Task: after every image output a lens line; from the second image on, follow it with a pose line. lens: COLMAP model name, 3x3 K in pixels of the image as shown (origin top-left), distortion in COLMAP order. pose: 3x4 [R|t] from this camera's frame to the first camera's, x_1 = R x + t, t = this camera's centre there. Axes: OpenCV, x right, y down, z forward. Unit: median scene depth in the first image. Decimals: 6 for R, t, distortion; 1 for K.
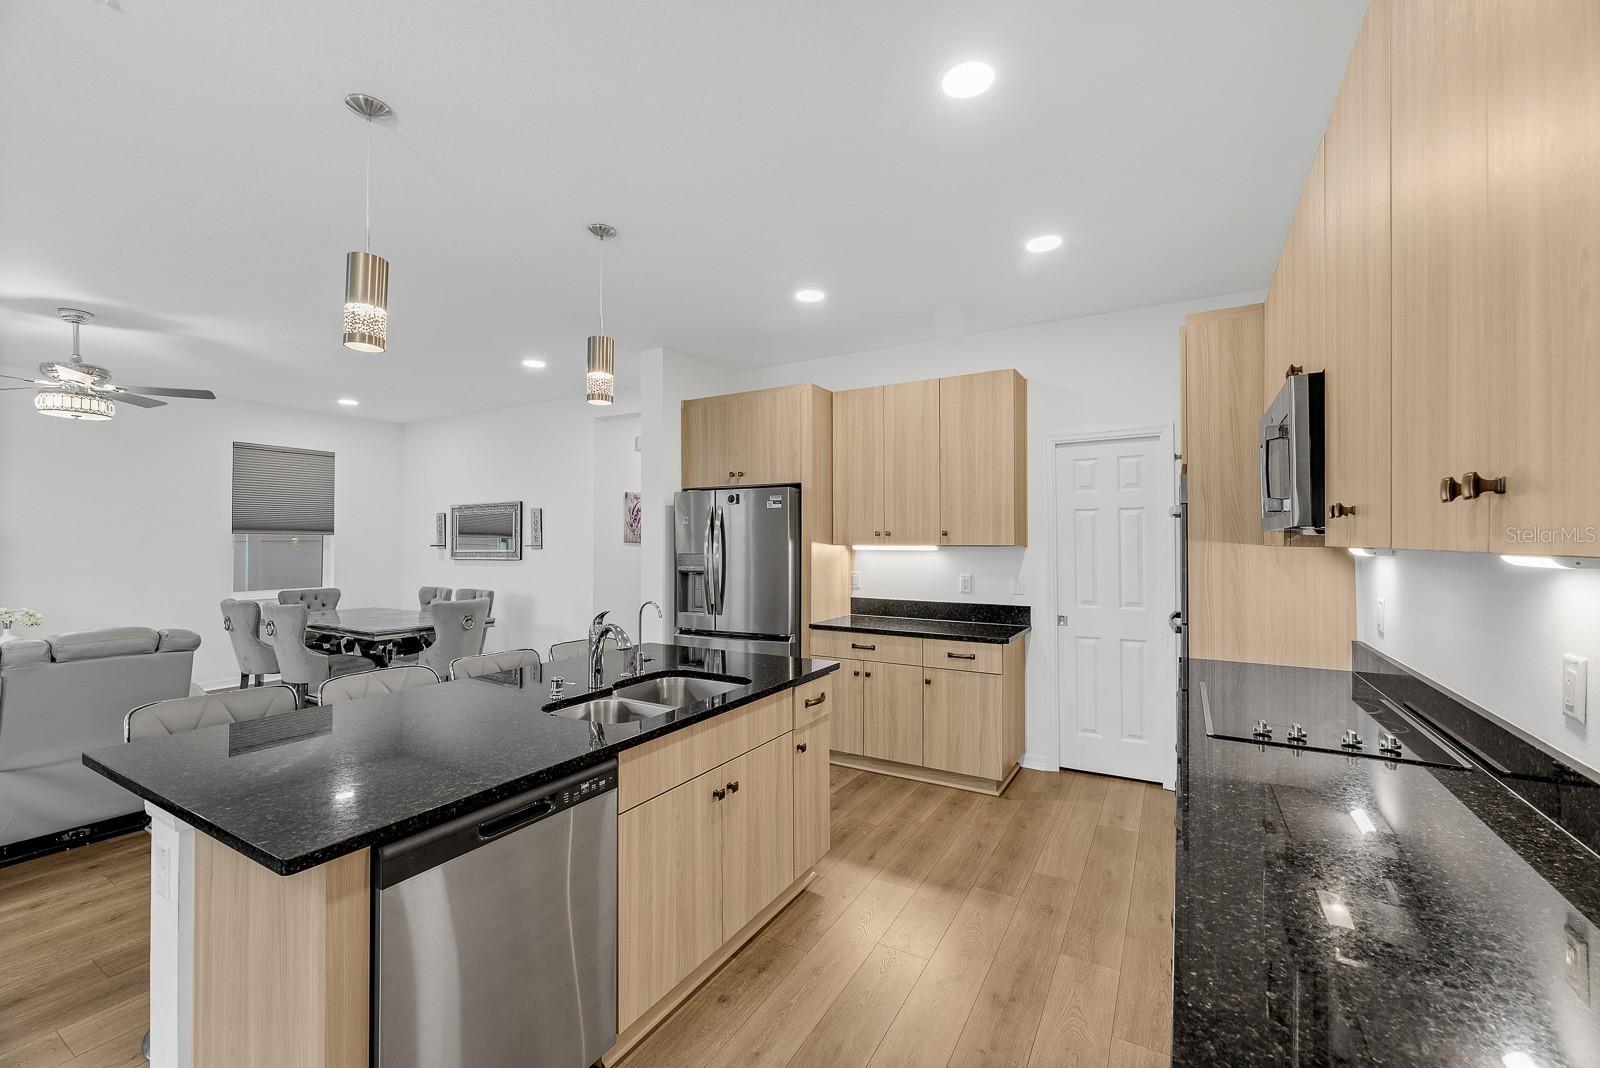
lens RADIAL K [[659.7, 0, 792.8], [0, 659.7, 532.3], [0, 0, 1]] dist [-0.000588, -0.000111]
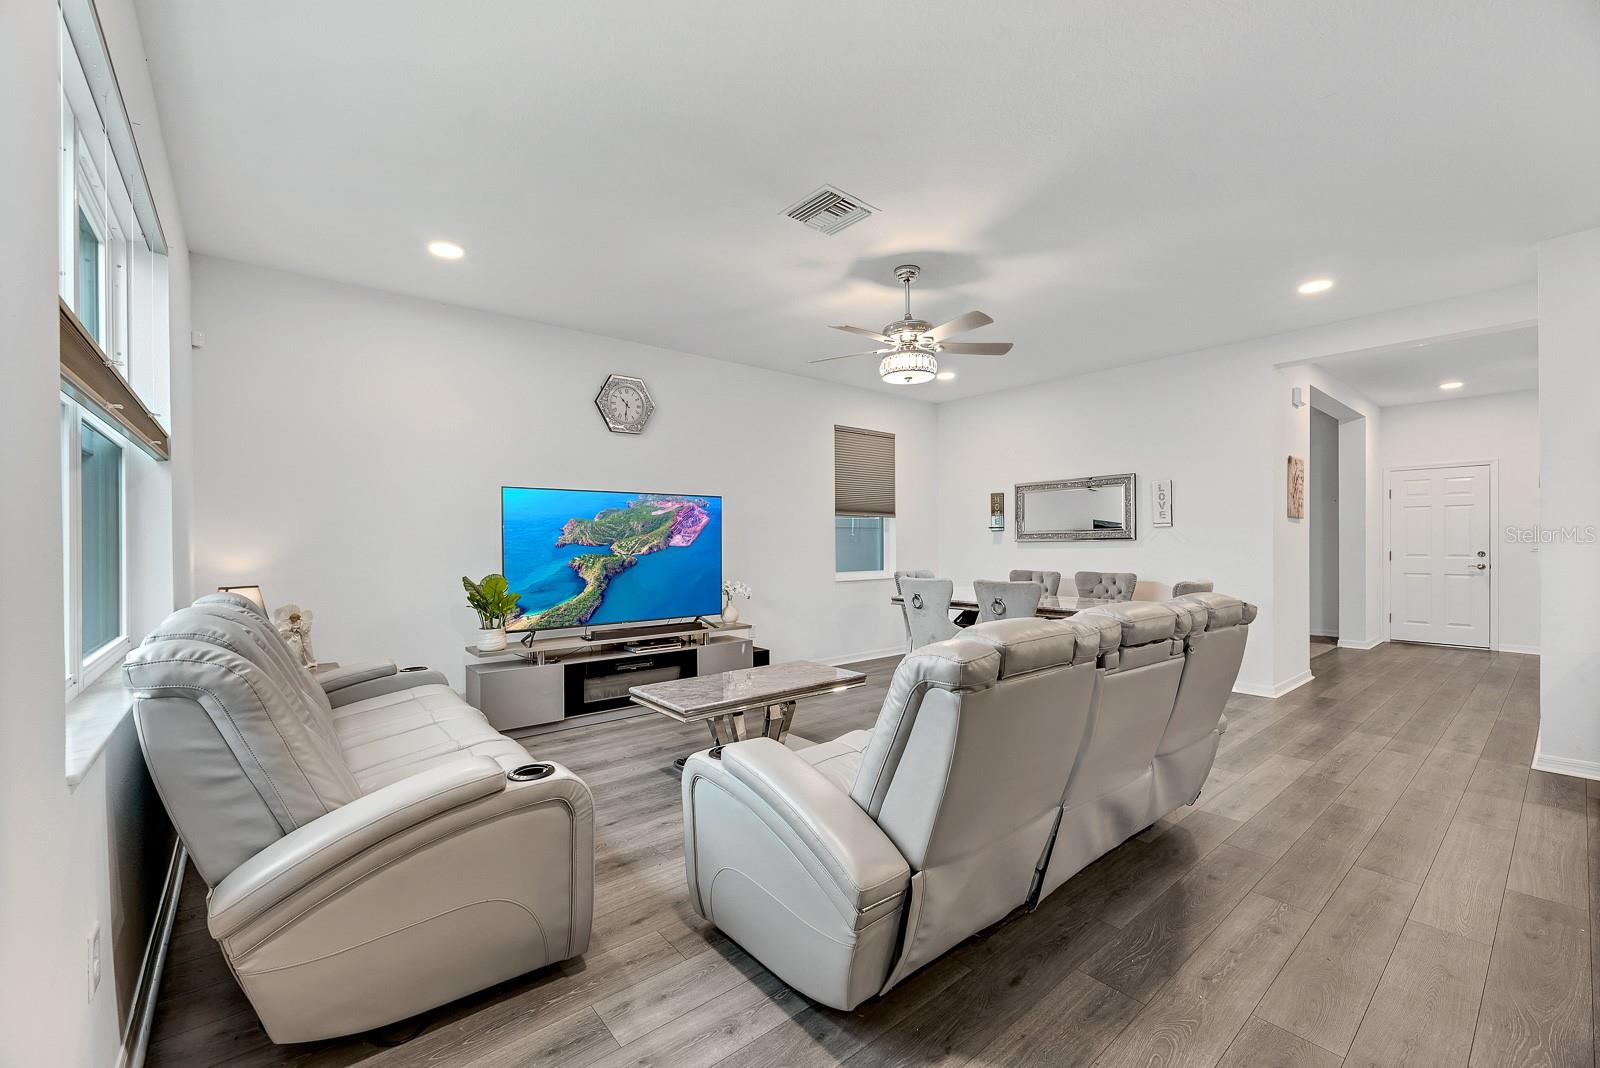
lens RADIAL K [[660.4, 0, 803.3], [0, 660.4, 546.4], [0, 0, 1]] dist [-0.002014, -0.000089]
pose [[0.941463, -0.003610, -0.337098, -0.886645], [0.011336, 0.999716, 0.020955, 0.045605], [0.336927, -0.023550, 0.941236, 0.031175]]
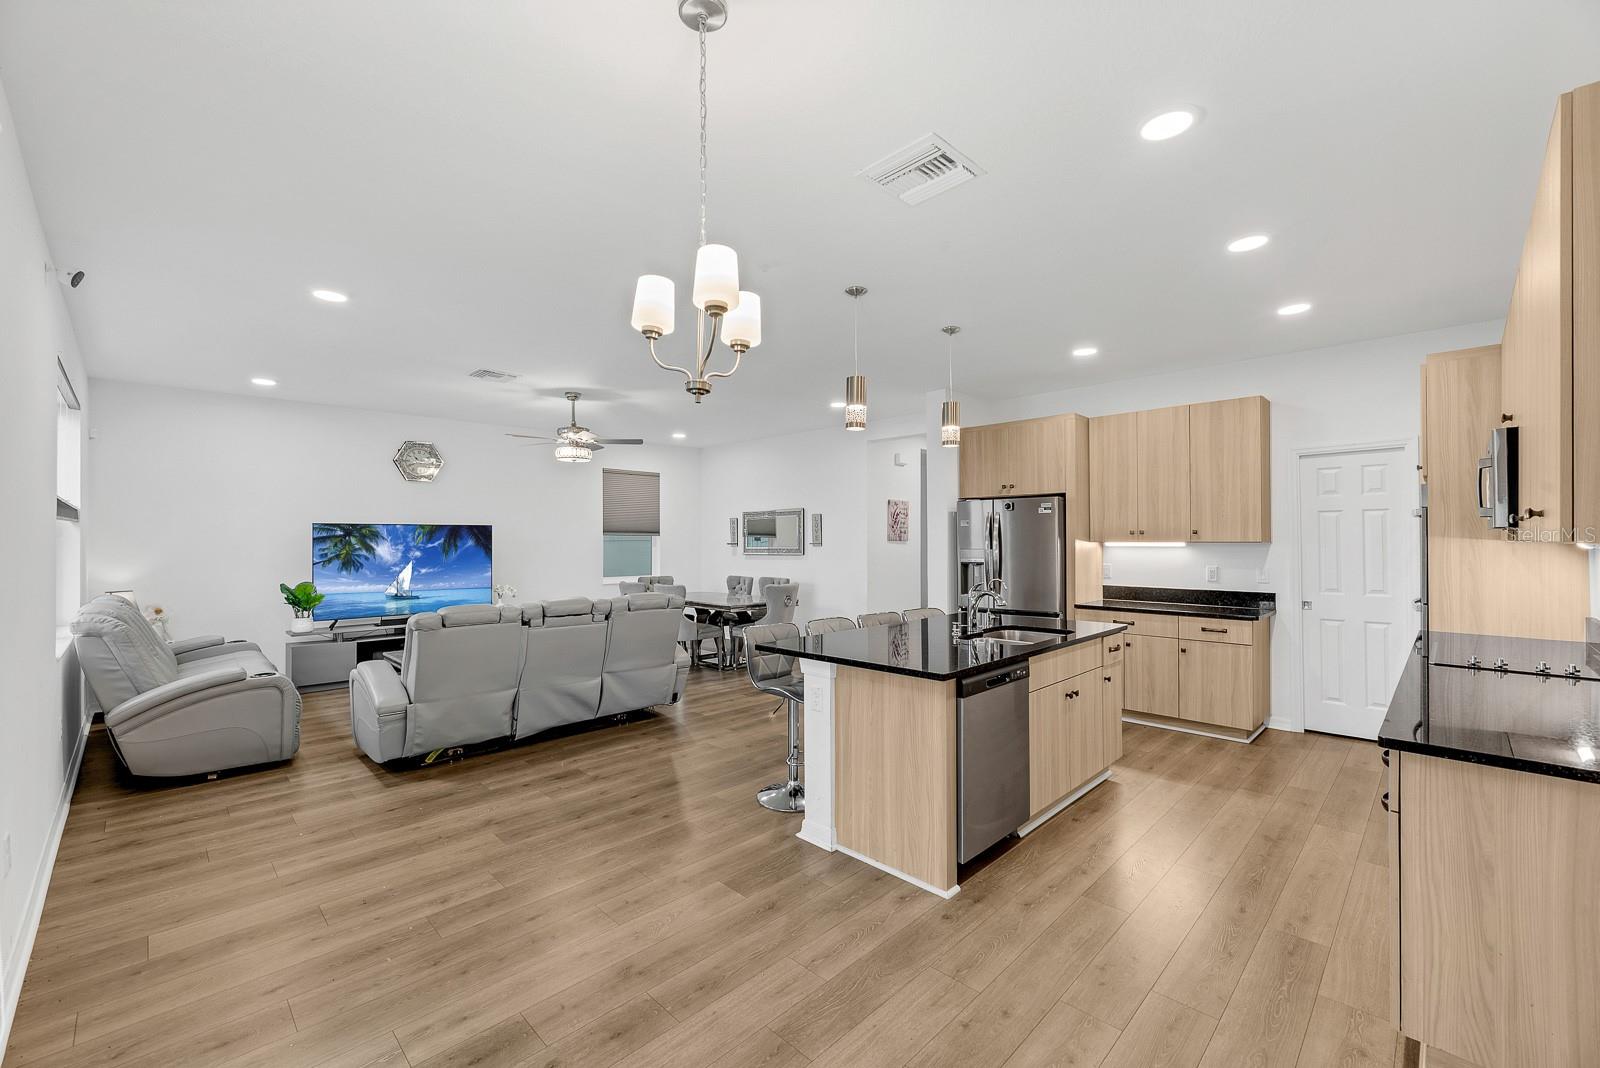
lens RADIAL K [[660.2, 0, 798.1], [0, 660.2, 536.1], [0, 0, 1]] dist [0.000173, -0.000021]
pose [[0.968775, -0.005089, -0.247888, -0.182747], [0.007040, 0.999951, 0.006984, -0.004379], [0.247841, -0.008511, 0.968763, -0.375714]]
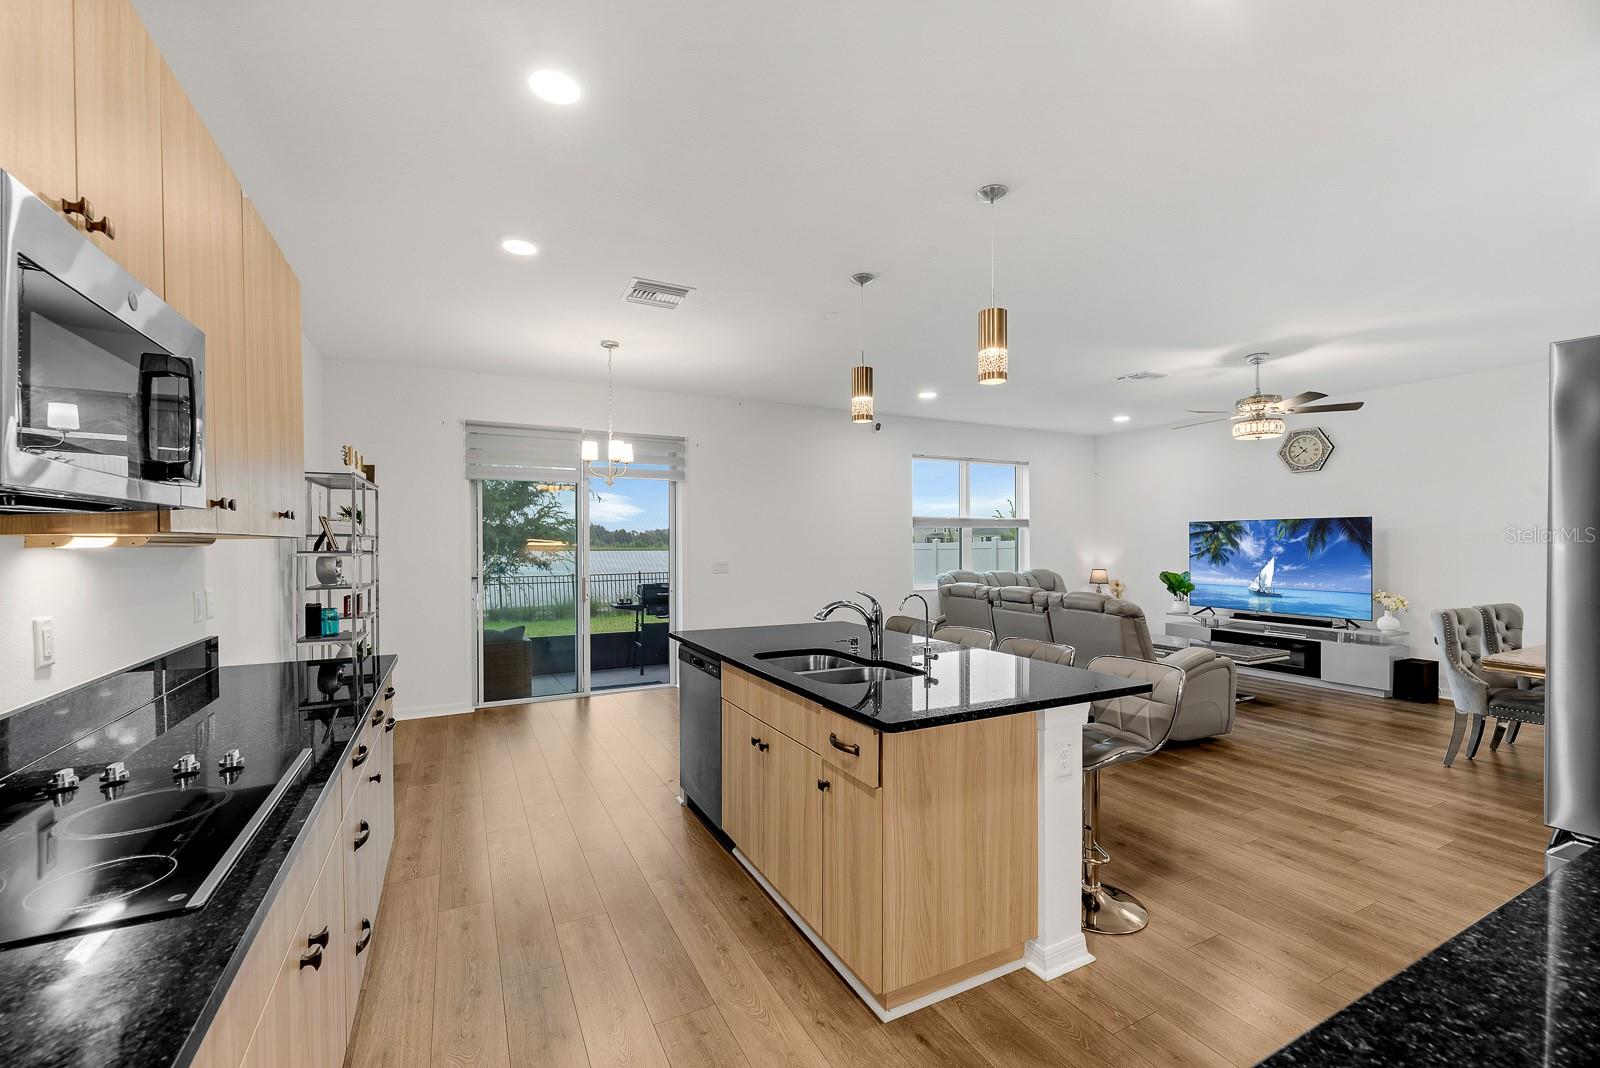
lens RADIAL K [[703.5, 0, 803.7], [0, 703.5, 551.0], [0, 0, 1]] dist [0.000017, 0.000087]
pose [[-0.513278, 0.012375, -0.858133, 0.489926], [0.014778, 0.999875, 0.005579, 0.022907], [0.858095, -0.009818, -0.513397, 0.904033]]
